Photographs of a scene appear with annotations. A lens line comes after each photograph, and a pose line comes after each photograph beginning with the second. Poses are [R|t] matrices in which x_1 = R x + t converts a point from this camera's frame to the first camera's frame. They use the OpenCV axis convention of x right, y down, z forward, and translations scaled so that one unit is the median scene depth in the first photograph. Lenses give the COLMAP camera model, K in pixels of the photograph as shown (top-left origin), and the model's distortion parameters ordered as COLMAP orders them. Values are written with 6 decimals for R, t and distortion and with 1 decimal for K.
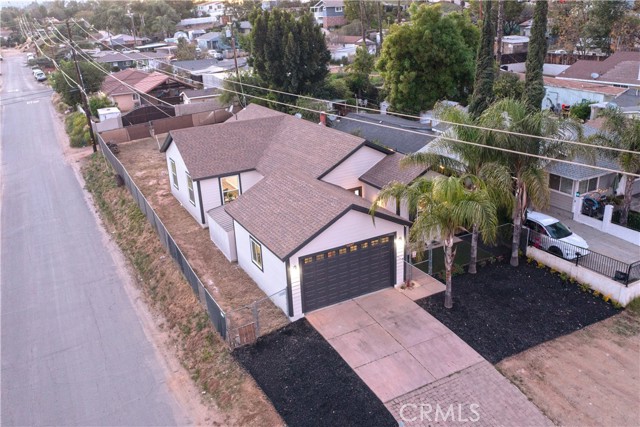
lens RADIAL K [[545.1, 0, 320.0], [0, 545.1, 213.5], [0, 0, 1]] dist [-0.001629, -0.001105]
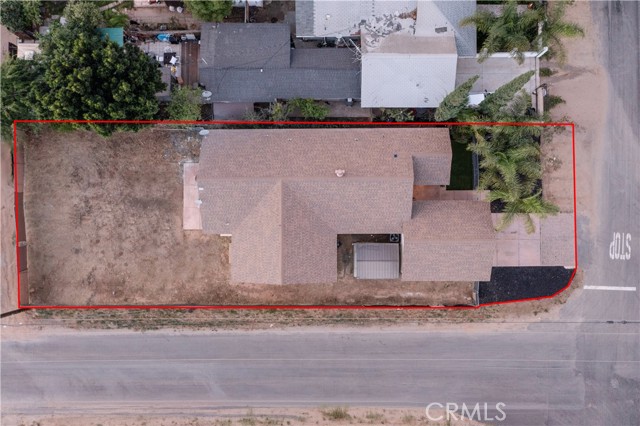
lens RADIAL K [[513.8, 0, 320.0], [0, 513.8, 213.0], [0, 0, 1]] dist [-0.004255, 0.000327]
pose [[0.470997, -0.879996, 0.061399, -0.199209], [0.308683, 0.229618, 0.923033, -1.499289], [-0.826363, -0.415793, 0.379789, 0.683685]]
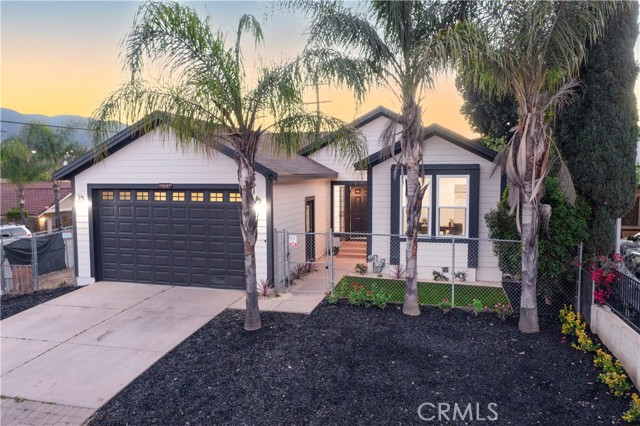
lens RADIAL K [[513.8, 0, 320.0], [0, 513.8, 213.0], [0, 0, 1]] dist [-0.004255, 0.000327]
pose [[0.738259, 0.097398, -0.667448, 0.472754], [-0.266997, 0.950895, -0.156563, 0.108107], [0.619424, 0.293791, 0.728011, 0.570394]]
